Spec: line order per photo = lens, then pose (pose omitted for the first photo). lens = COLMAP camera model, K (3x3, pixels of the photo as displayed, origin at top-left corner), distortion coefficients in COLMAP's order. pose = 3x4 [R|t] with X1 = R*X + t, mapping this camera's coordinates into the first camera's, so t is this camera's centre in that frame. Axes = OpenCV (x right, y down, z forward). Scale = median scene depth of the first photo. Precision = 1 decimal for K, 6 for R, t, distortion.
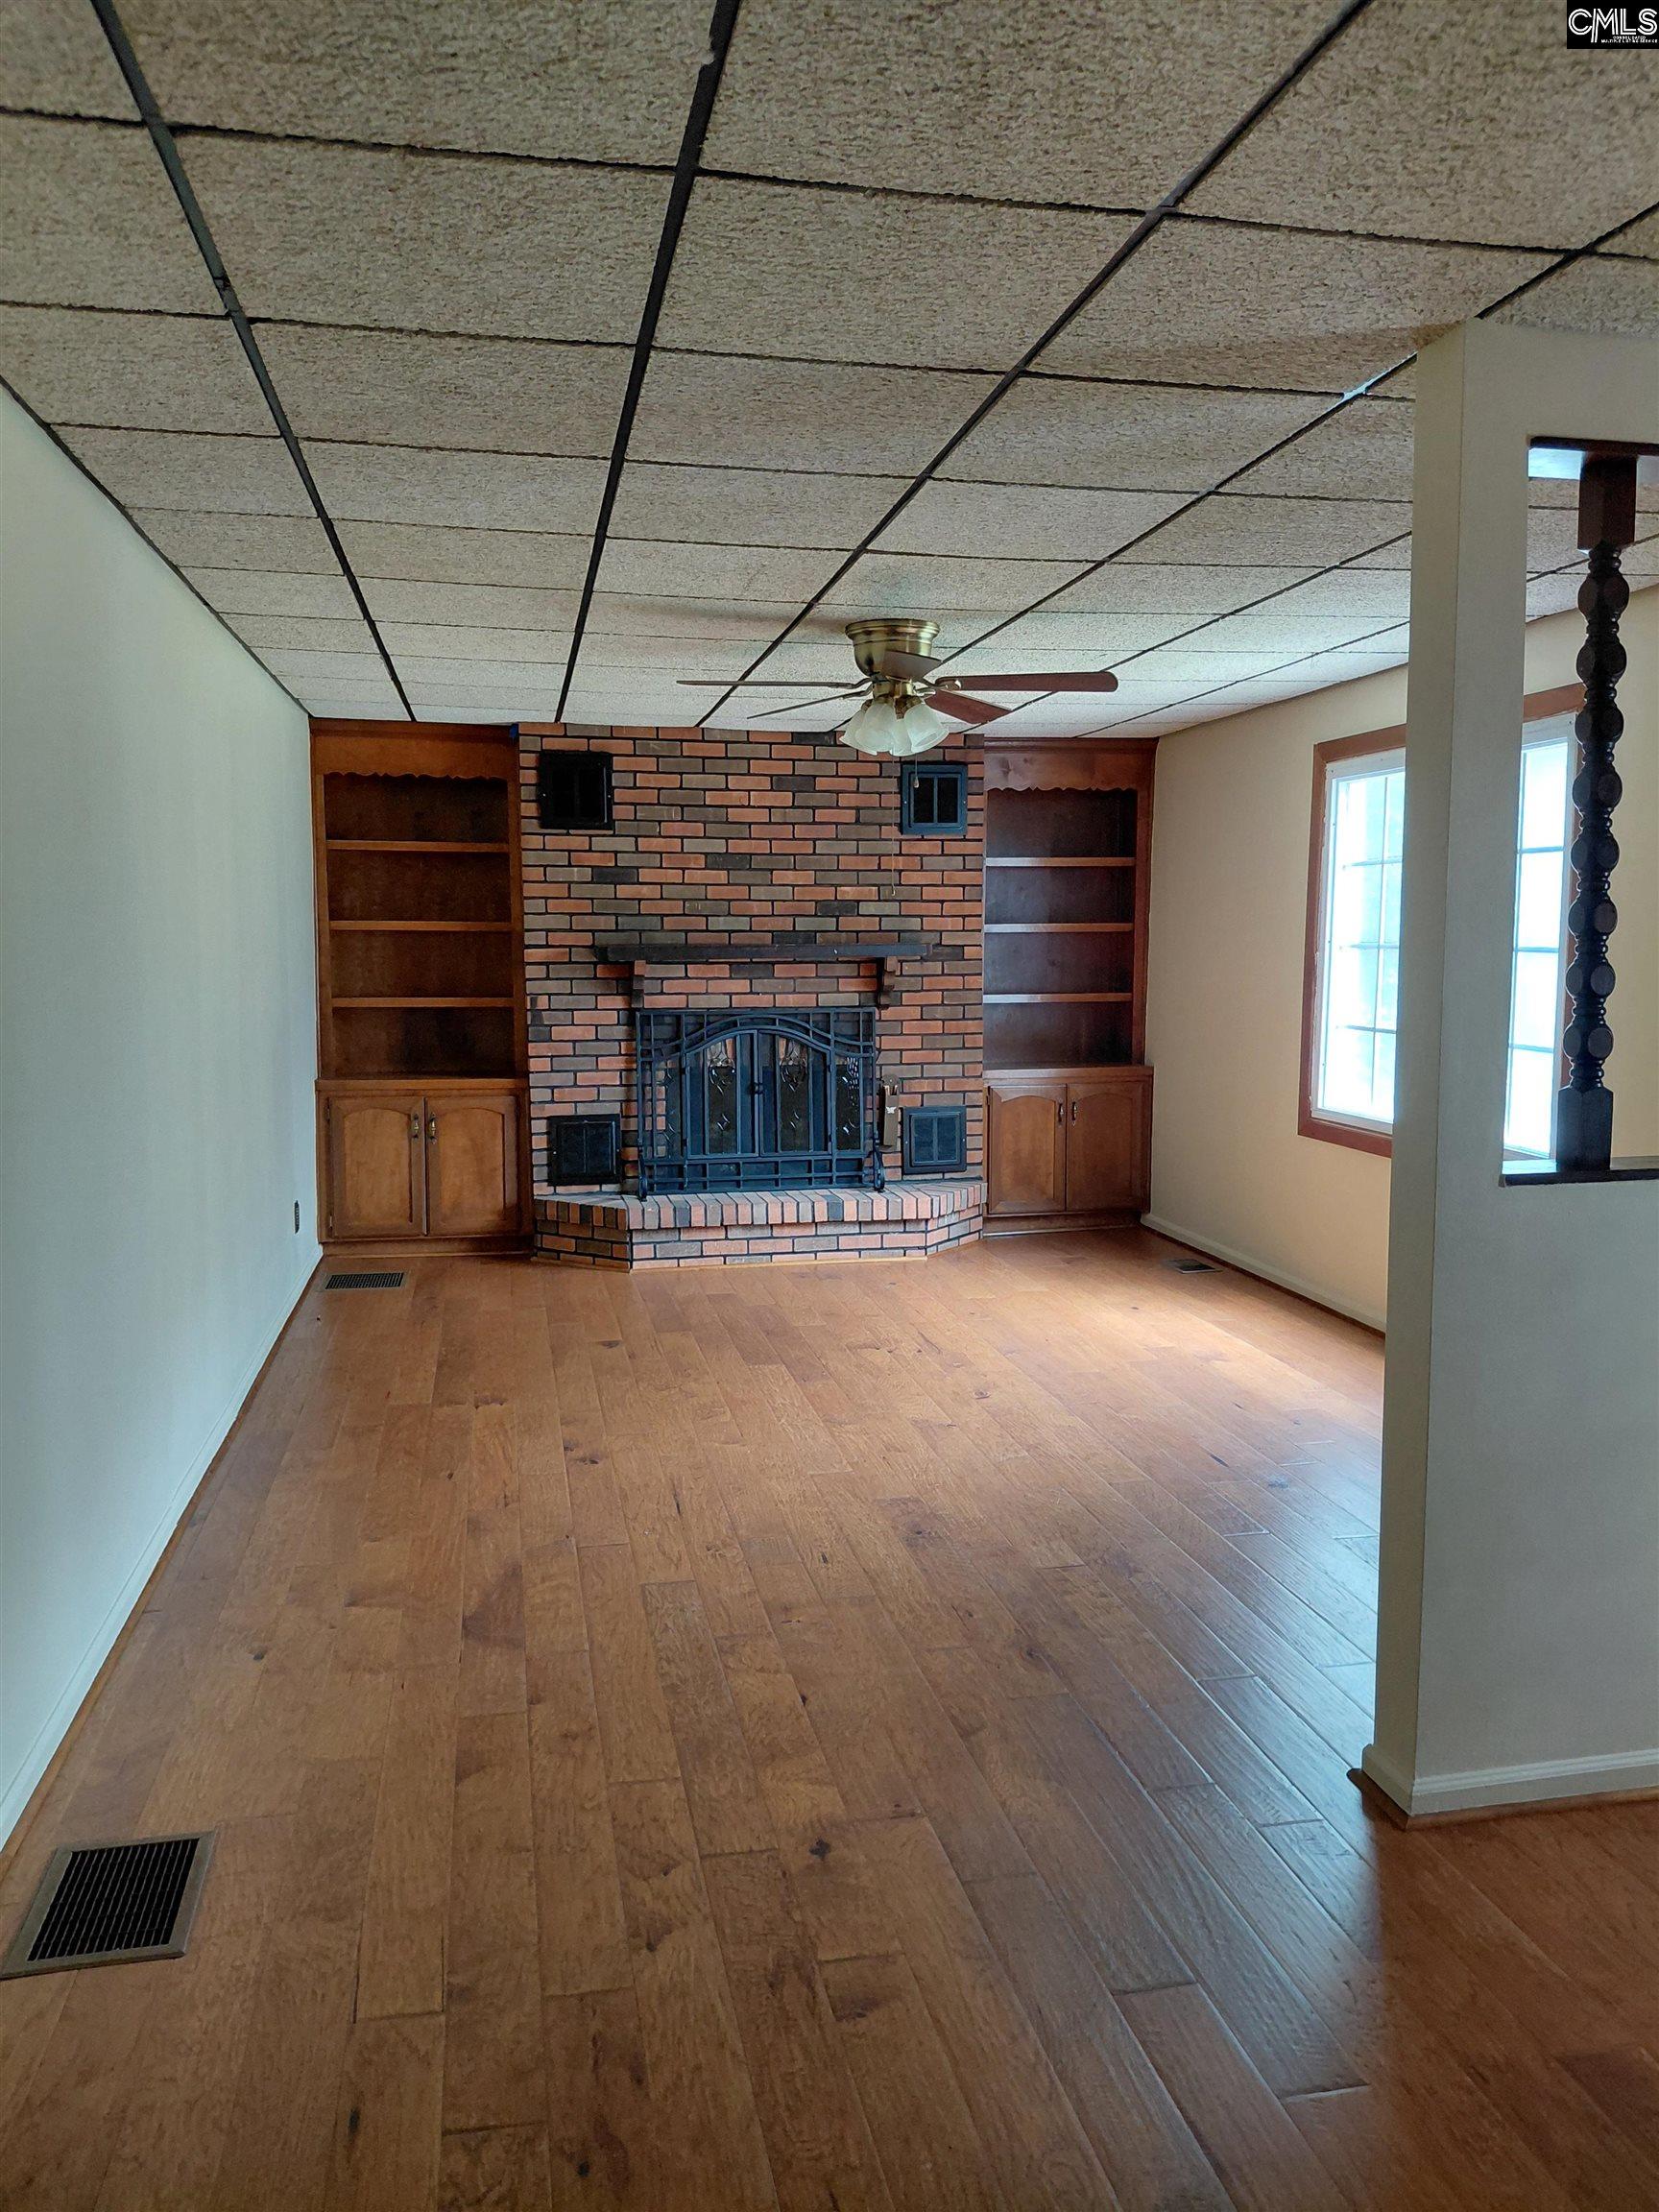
lens RADIAL K [[1681.3, 0, 838.7], [0, 1681.3, 1105.9], [0, 0, 1]] dist [0.028738, -0.044822]
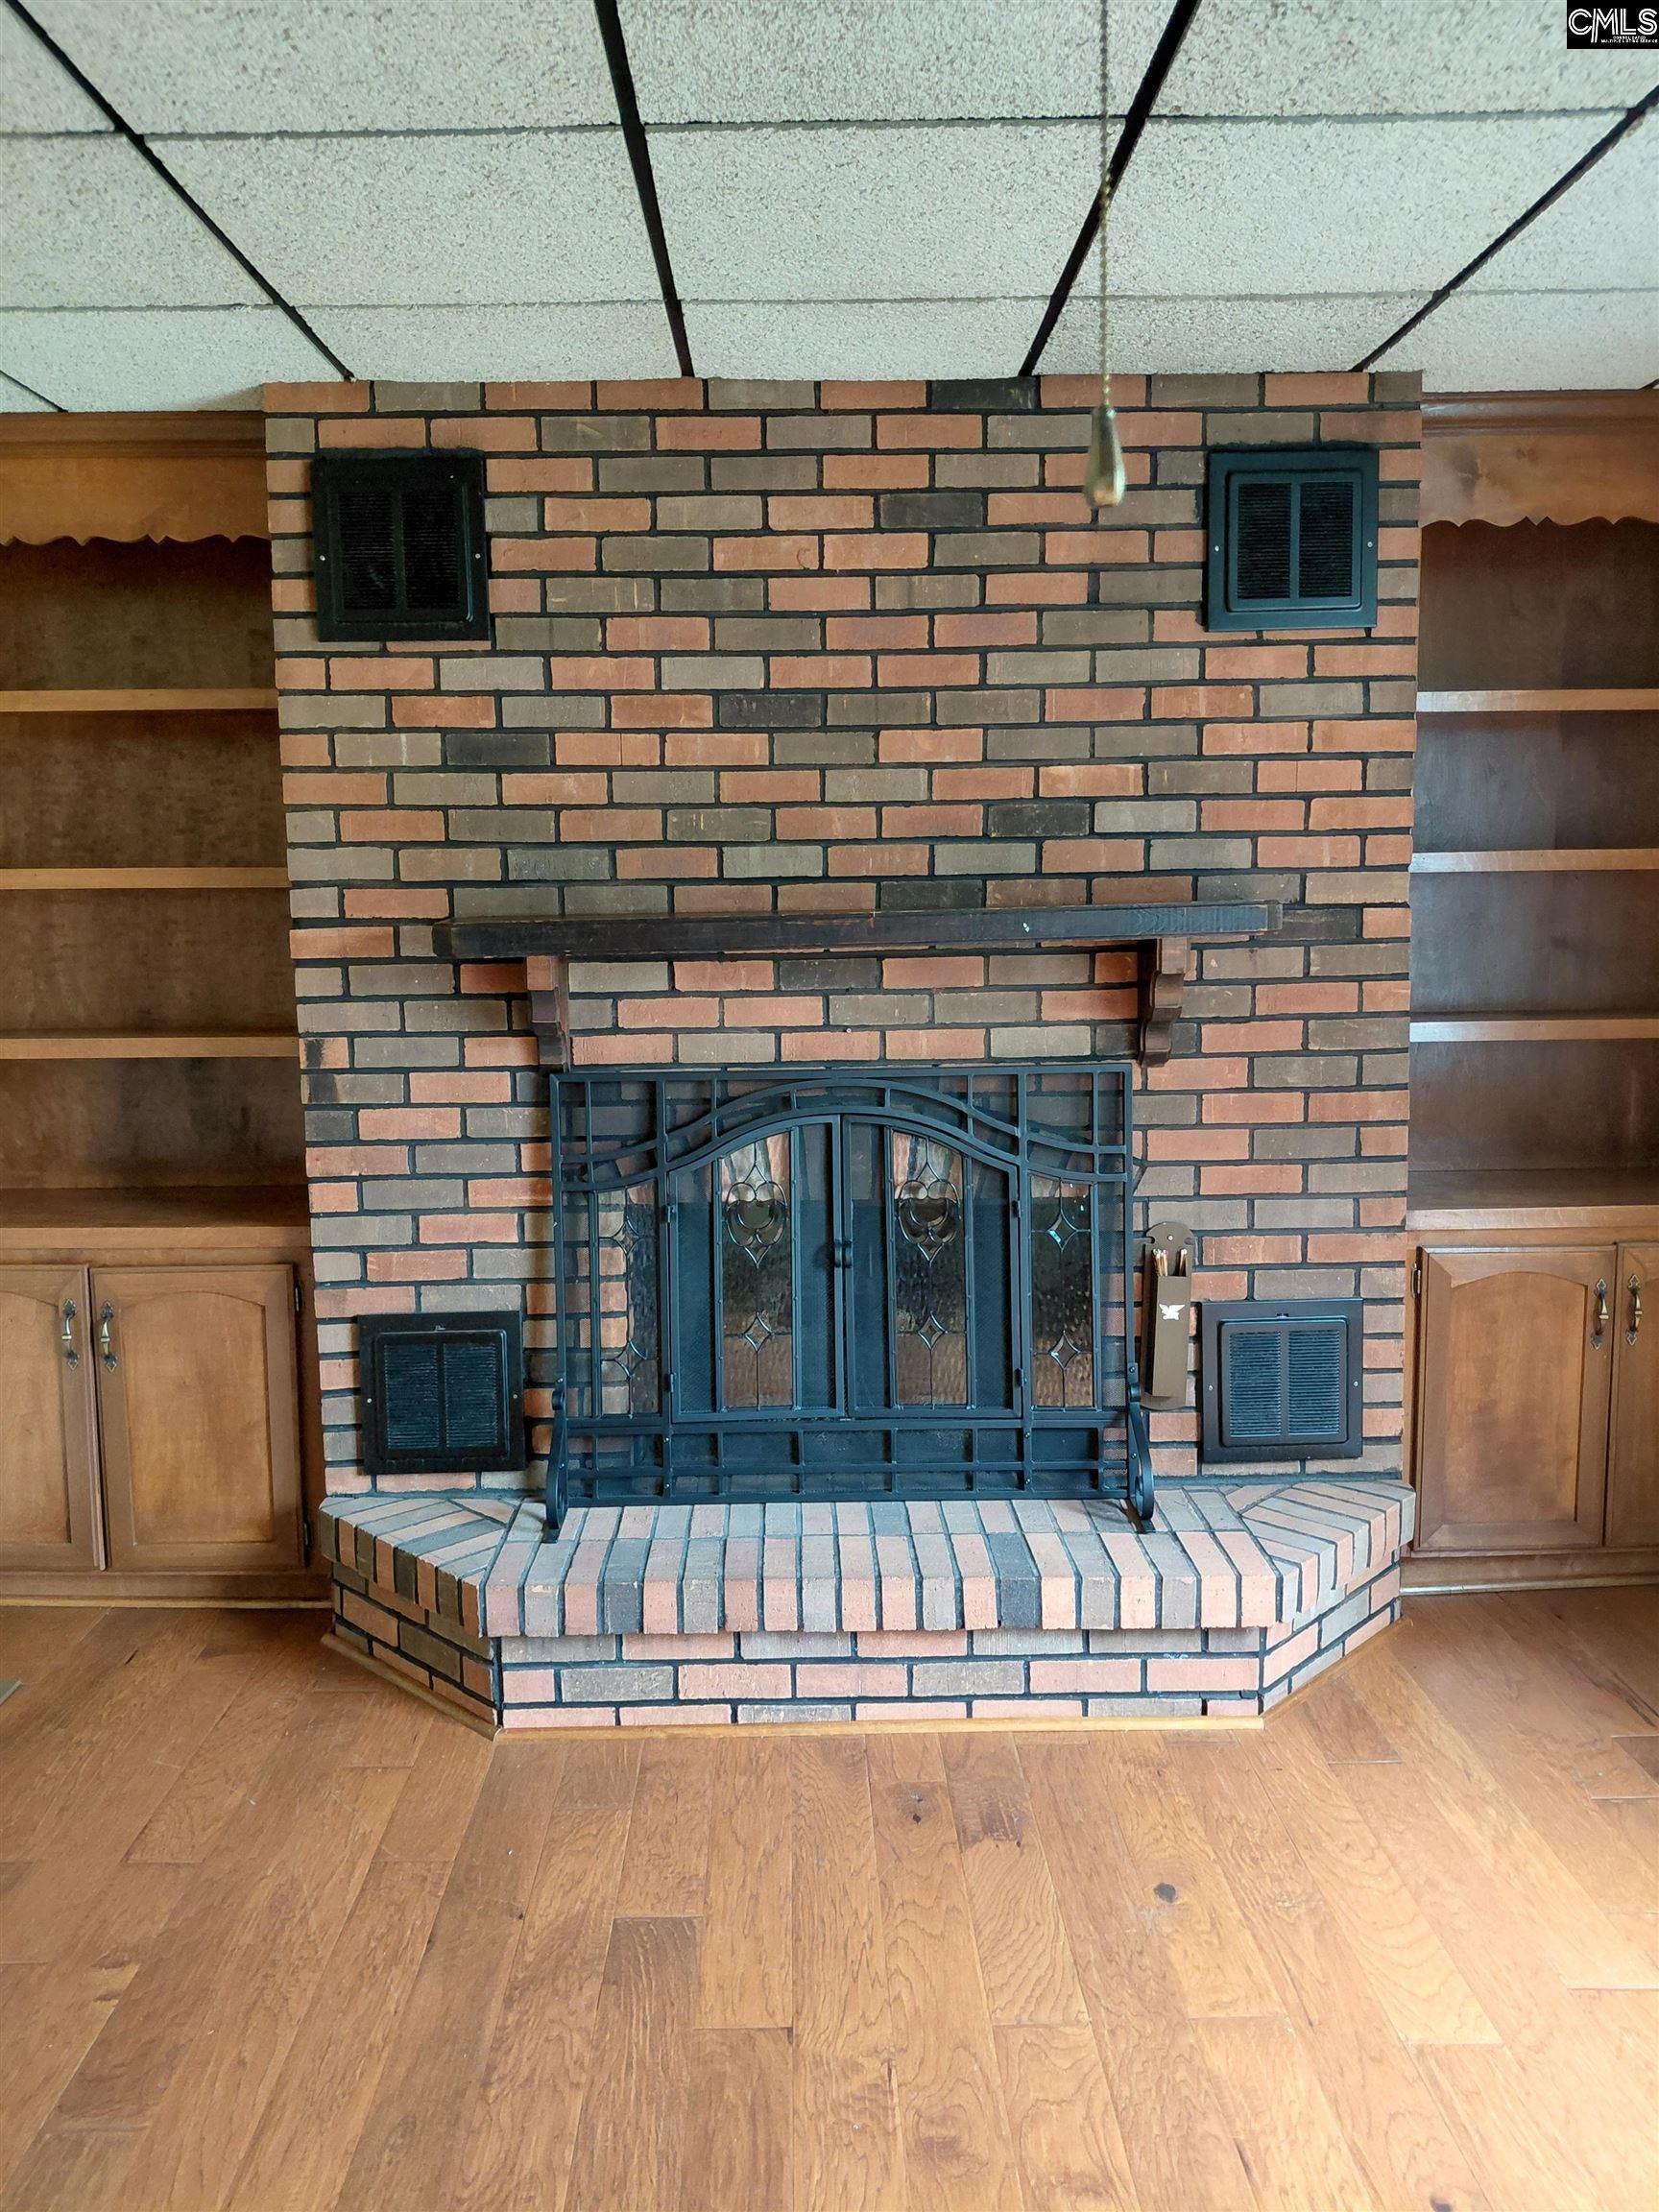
lens RADIAL K [[1681.3, 0, 775.9], [0, 1681.3, 1092.4], [0, 0, 1]] dist [0.028738, -0.044822]
pose [[0.979089, 0.008947, -0.203236, 0.020271], [-0.005400, 0.999823, 0.018002, -0.059013], [0.203361, -0.016528, 0.978964, 0.594562]]
